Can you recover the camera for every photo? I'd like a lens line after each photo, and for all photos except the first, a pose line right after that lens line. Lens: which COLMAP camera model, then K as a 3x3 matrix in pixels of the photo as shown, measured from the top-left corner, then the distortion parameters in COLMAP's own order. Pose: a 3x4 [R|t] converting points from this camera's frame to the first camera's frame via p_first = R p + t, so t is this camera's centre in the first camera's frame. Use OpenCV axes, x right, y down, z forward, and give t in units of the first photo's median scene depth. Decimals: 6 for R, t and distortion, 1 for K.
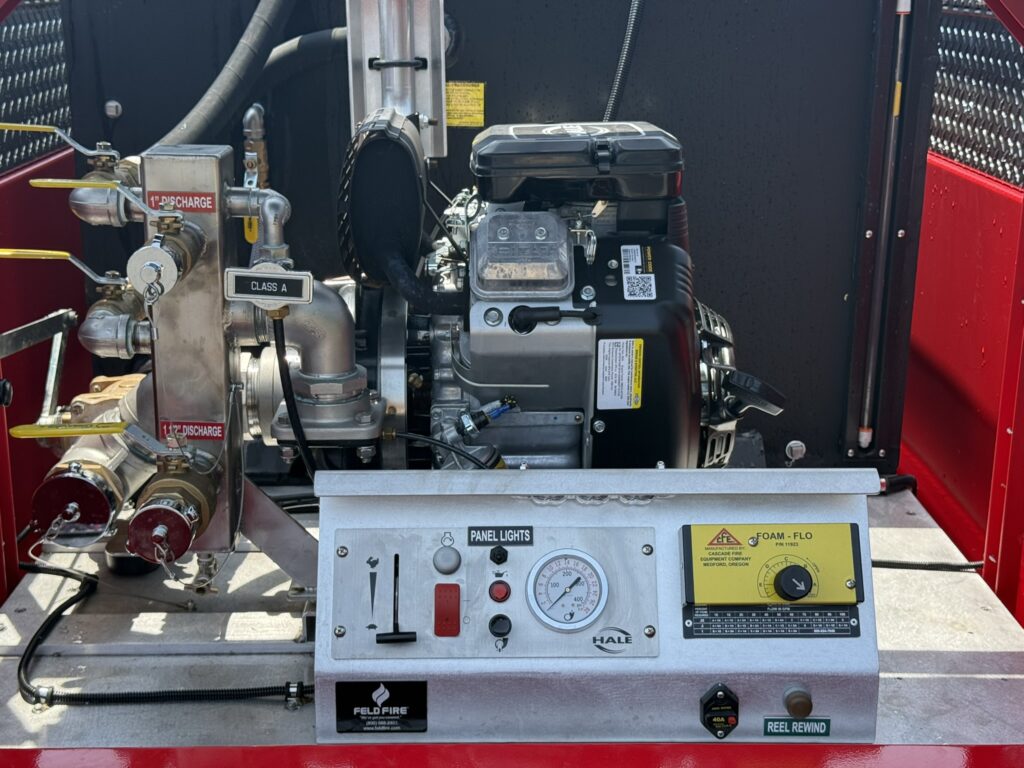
lens RADIAL K [[1443.8, 0, 512.0], [0, 1443.8, 384.0], [0, 0, 1]] dist [0.026557, 0.016691]
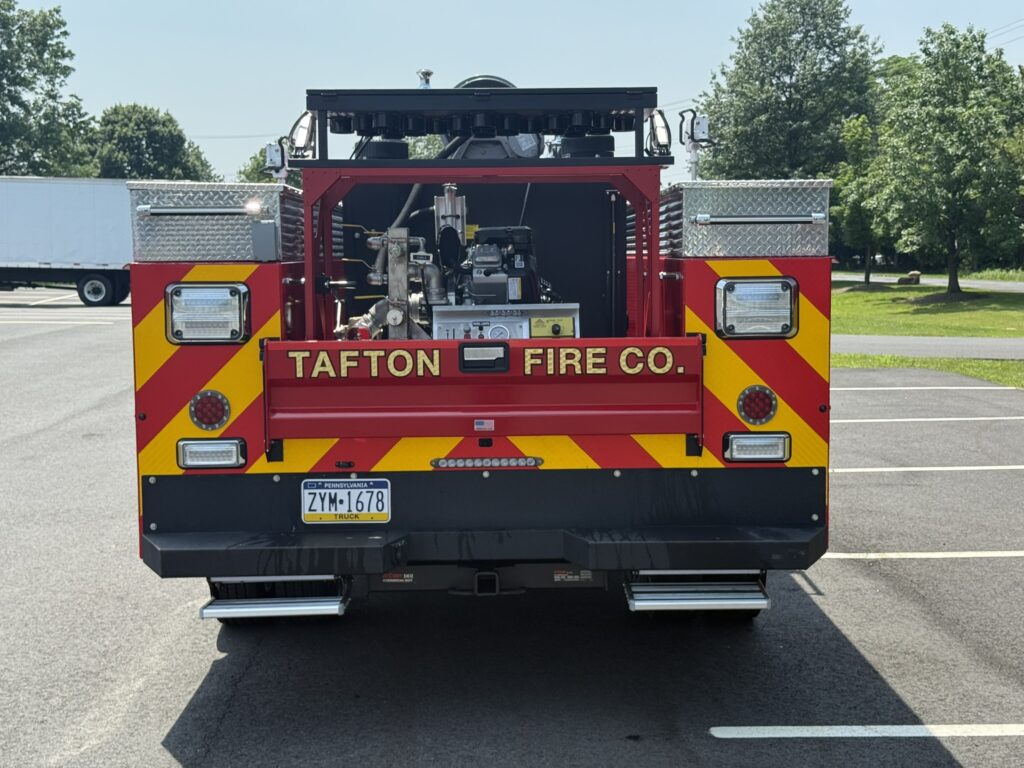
lens RADIAL K [[1870.2, 0, 512.0], [0, 1870.2, 384.0], [0, 0, 1]] dist [0.011048, 0.015708]
pose [[0.999627, -0.018430, -0.020155, 0.159562], [0.013288, 0.972956, -0.230608, 1.318571], [0.023860, 0.230254, 0.972838, -3.532356]]
